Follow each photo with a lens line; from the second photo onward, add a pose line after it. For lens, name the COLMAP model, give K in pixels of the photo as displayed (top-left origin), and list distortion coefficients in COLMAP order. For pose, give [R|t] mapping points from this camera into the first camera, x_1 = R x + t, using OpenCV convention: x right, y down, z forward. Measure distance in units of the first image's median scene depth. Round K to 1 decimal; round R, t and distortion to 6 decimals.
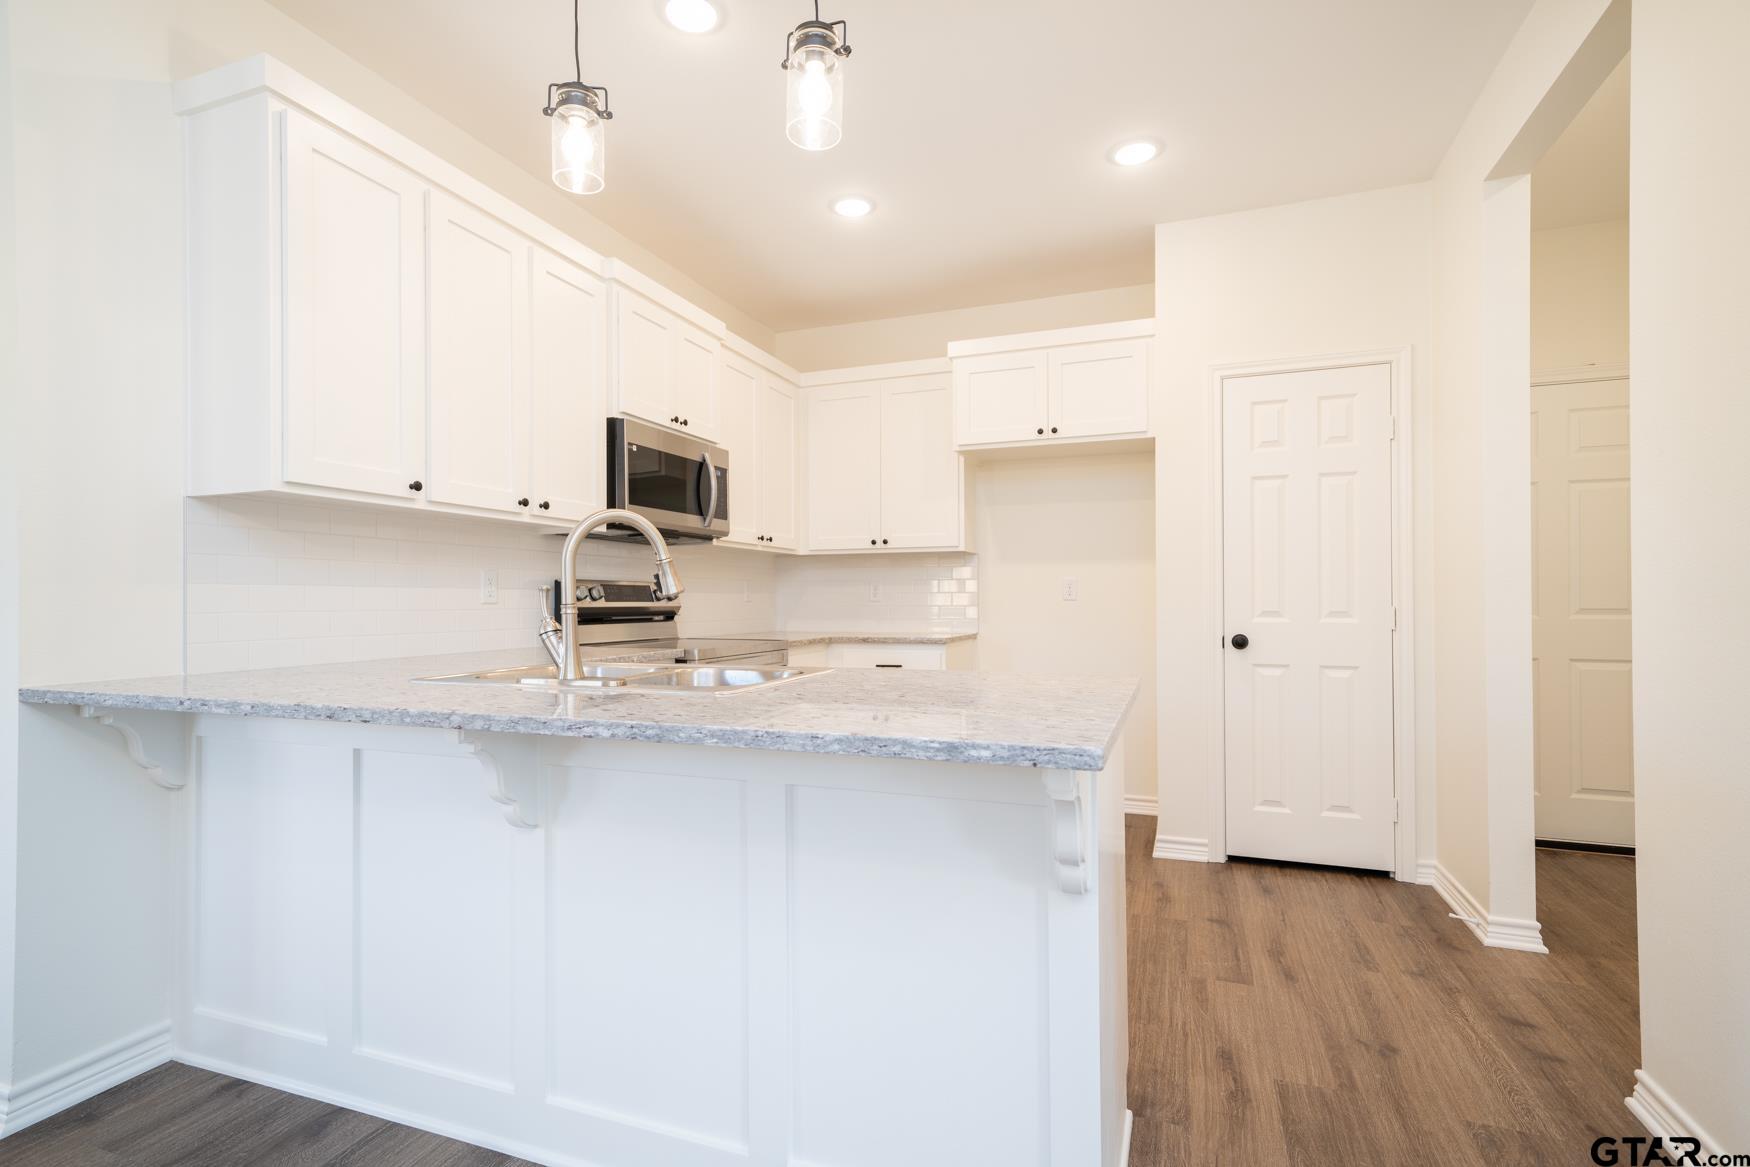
lens RADIAL K [[834.2, 0, 853.9], [0, 834.2, 595.2], [0, 0, 1]] dist [0.013181, 0.001103]
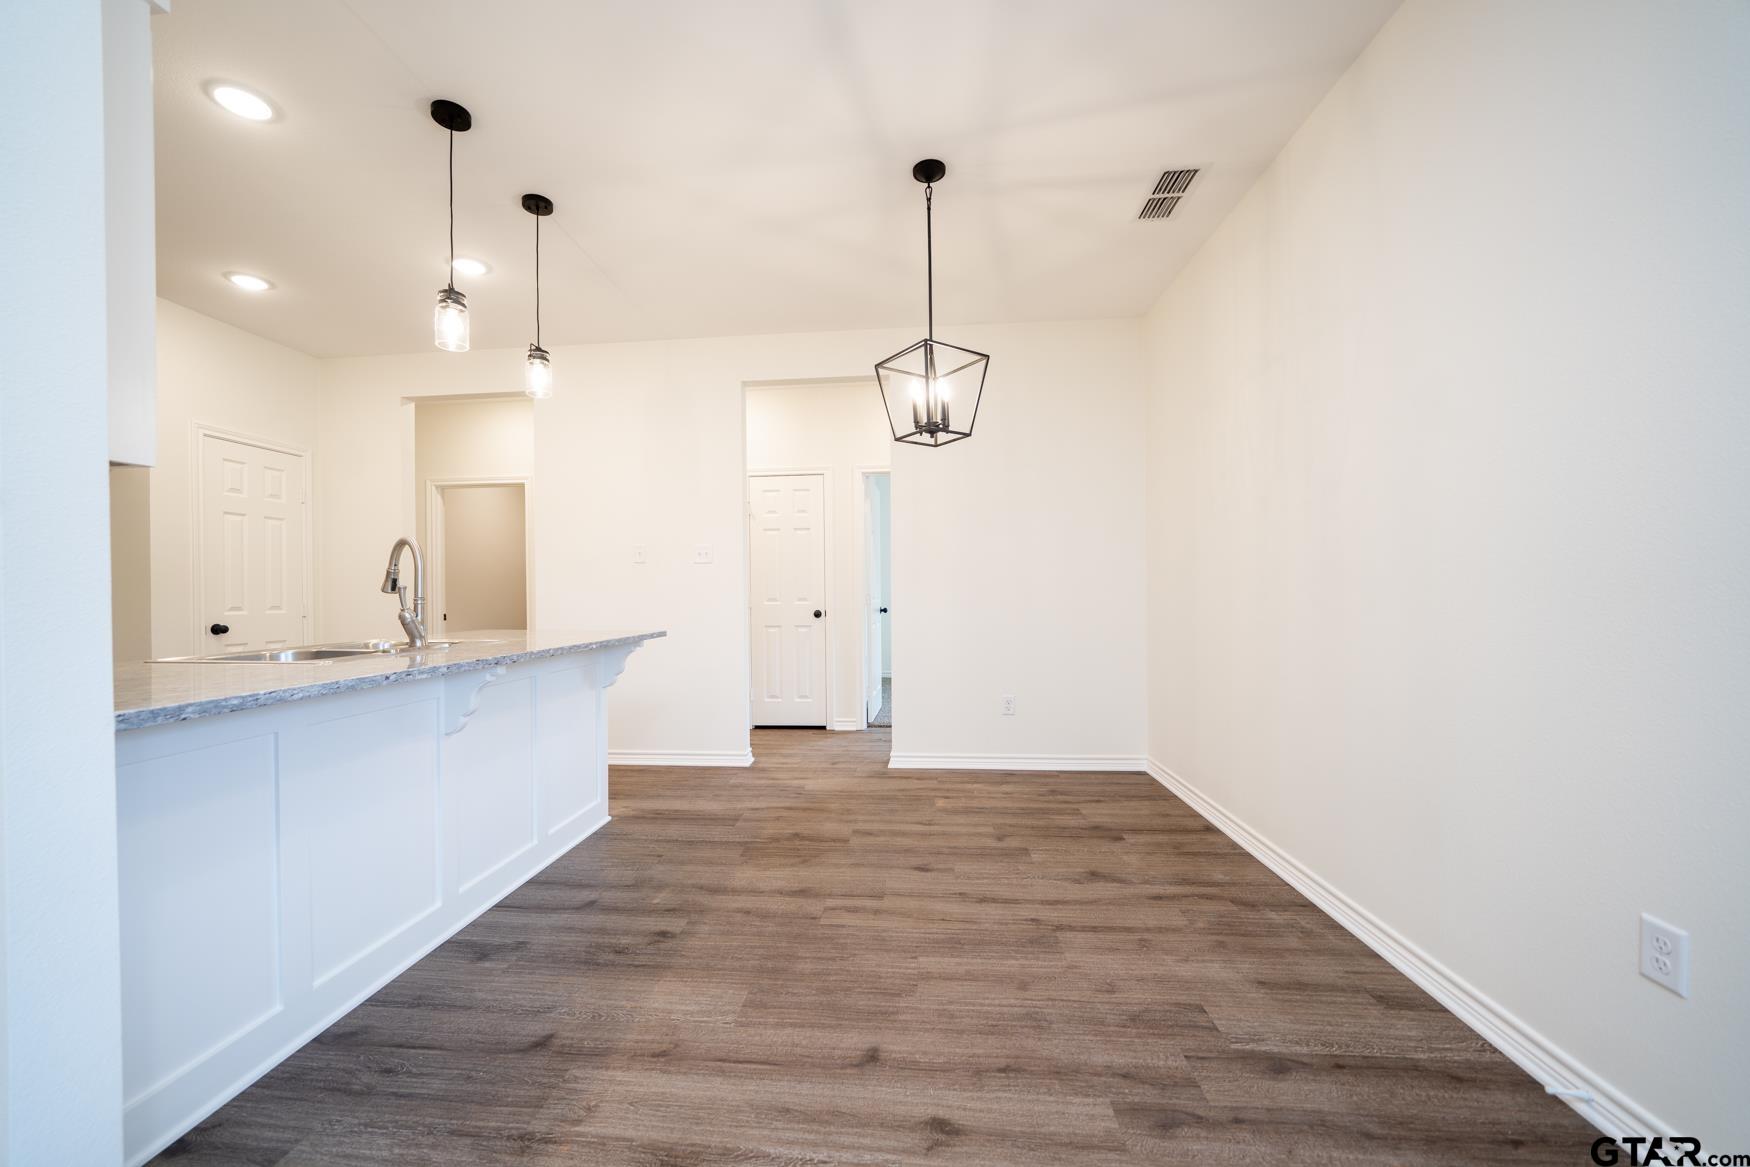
lens RADIAL K [[656.2, 0, 851.9], [0, 656.2, 595.0], [0, 0, 1]] dist [-0.011748, -0.000101]
pose [[-0.263787, 0.003767, 0.964574, -1.177923], [0.004302, 0.999987, -0.002729, 0.008531], [-0.964571, 0.003430, -0.263800, 0.375548]]
